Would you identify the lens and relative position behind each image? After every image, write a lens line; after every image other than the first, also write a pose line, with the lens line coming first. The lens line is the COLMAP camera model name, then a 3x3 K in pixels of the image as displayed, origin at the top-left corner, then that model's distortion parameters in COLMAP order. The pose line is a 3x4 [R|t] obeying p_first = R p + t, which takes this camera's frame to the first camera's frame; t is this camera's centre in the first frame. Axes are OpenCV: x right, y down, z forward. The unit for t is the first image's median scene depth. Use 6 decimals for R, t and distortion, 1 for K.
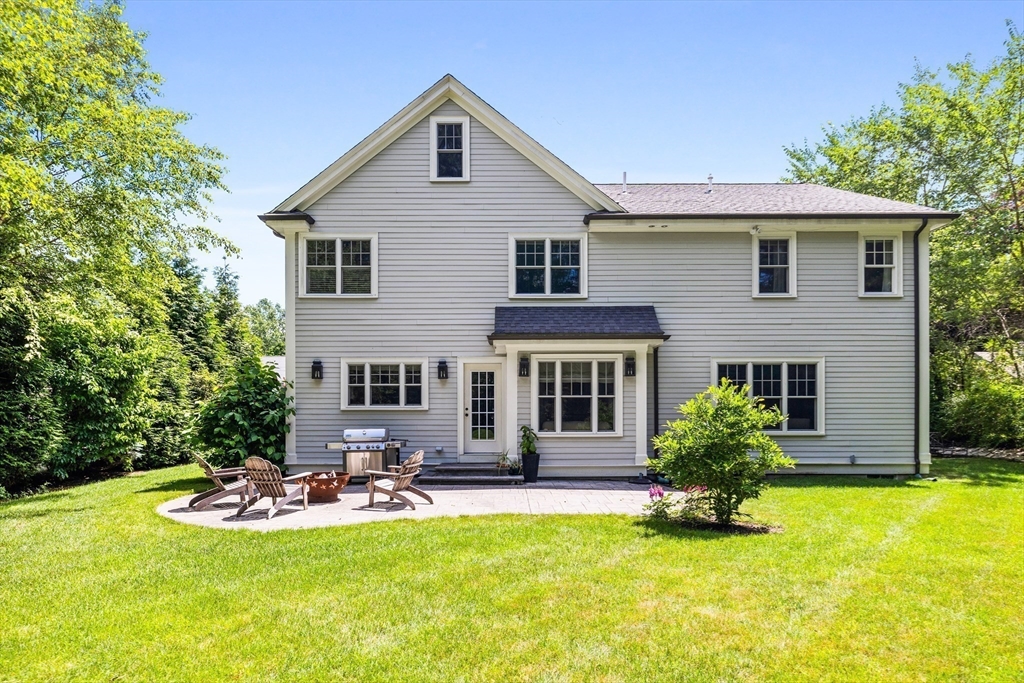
lens RADIAL K [[605.4, 0, 511.7], [0, 605.4, 403.2], [0, 0, 1]] dist [-0.000401, -0.000729]
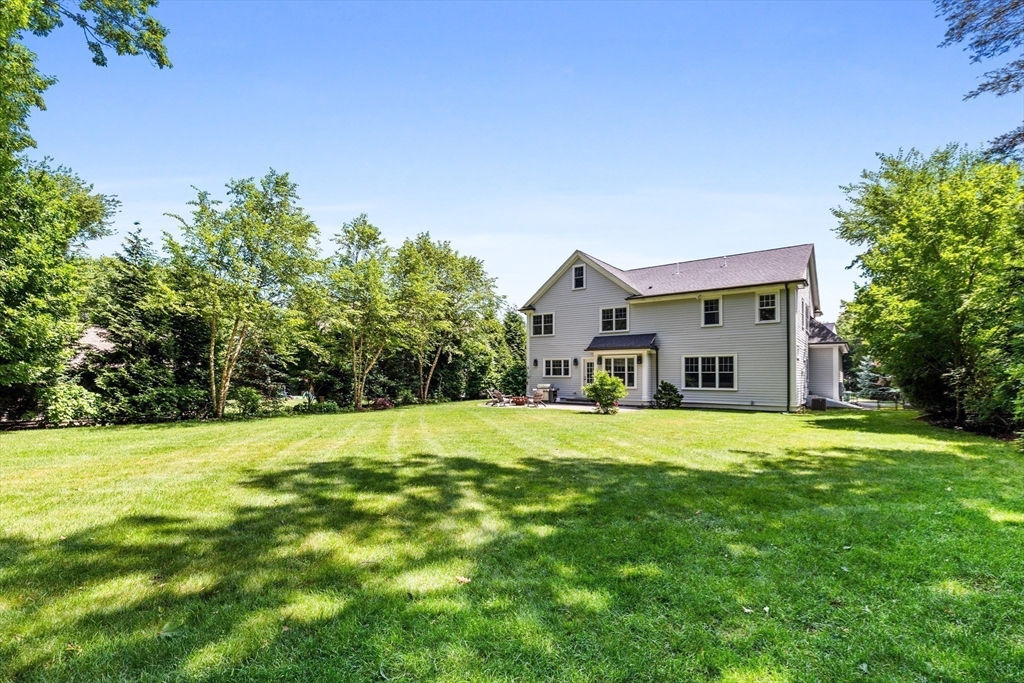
lens RADIAL K [[439.2, 0, 512.5], [0, 439.2, 342.8], [0, 0, 1]] dist [-0.001623, 0.000017]
pose [[0.804812, -0.039022, -0.592246, 0.786312], [-0.000589, 0.997783, -0.066543, -0.010680], [0.593530, 0.053904, 0.803005, -0.680815]]
